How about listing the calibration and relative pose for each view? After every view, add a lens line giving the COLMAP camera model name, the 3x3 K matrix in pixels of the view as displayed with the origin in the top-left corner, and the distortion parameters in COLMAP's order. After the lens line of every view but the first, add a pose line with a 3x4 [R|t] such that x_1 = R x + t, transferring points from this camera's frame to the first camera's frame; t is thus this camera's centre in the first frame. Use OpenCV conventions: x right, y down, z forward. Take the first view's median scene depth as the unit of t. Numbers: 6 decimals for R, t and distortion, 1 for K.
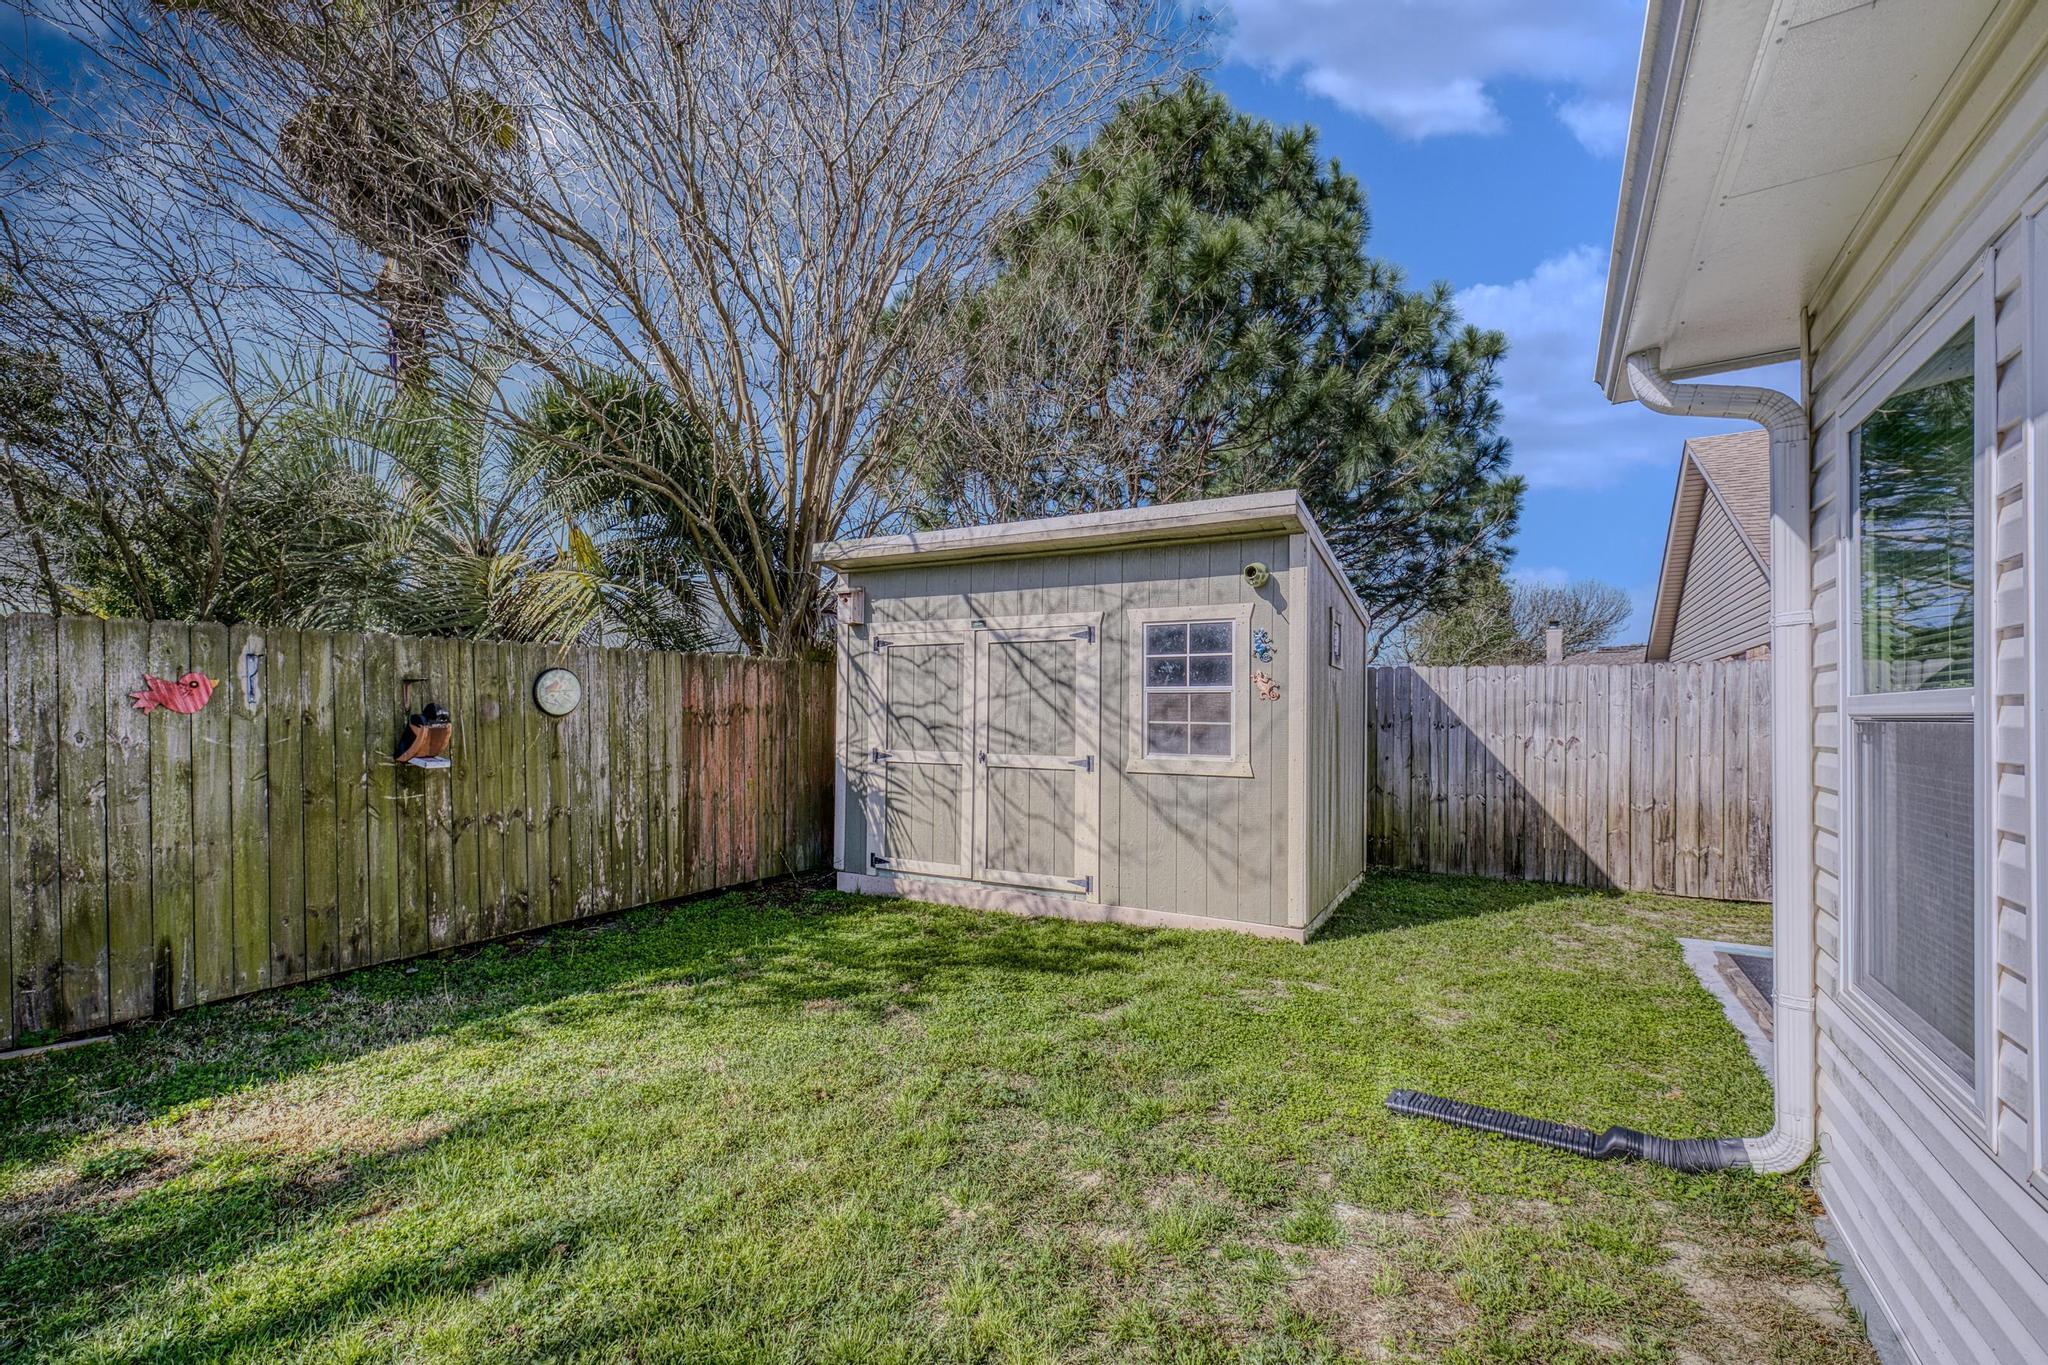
lens RADIAL K [[887.7, 0, 1008.1], [0, 887.7, 718.5], [0, 0, 1]] dist [0.002892, 0.000413]
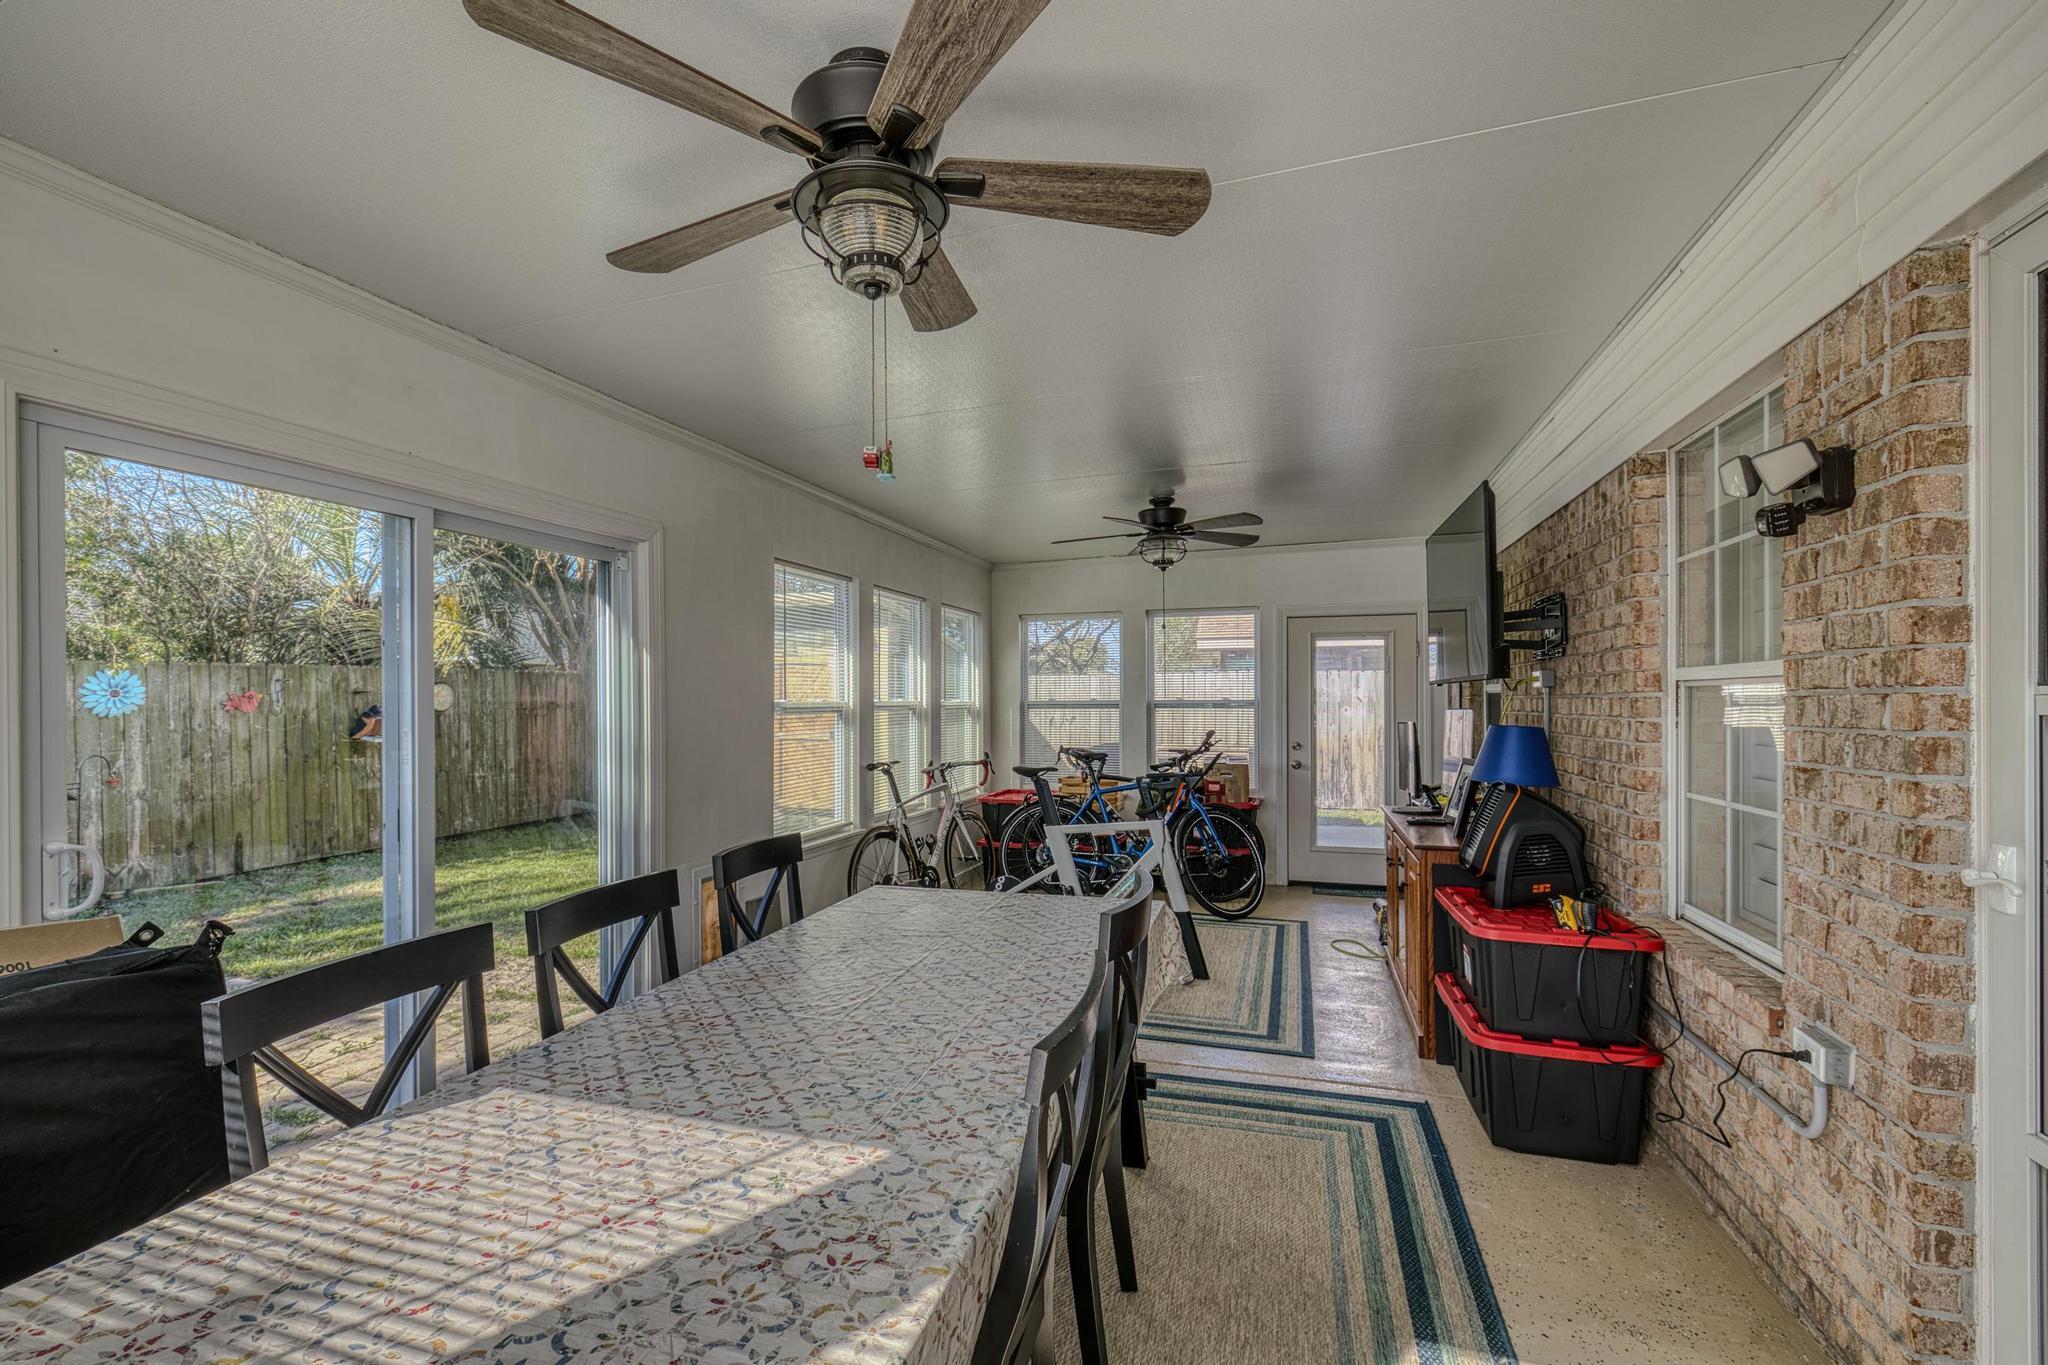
lens RADIAL K [[887.7, 0, 1007.5], [0, 887.7, 702.2], [0, 0, 1]] dist [0.002892, 0.000413]
pose [[0.974045, -0.009588, 0.226153, 0.147965], [0.010543, 0.999940, -0.003014, -0.003804], [-0.226111, 0.005321, 0.974087, -0.852874]]
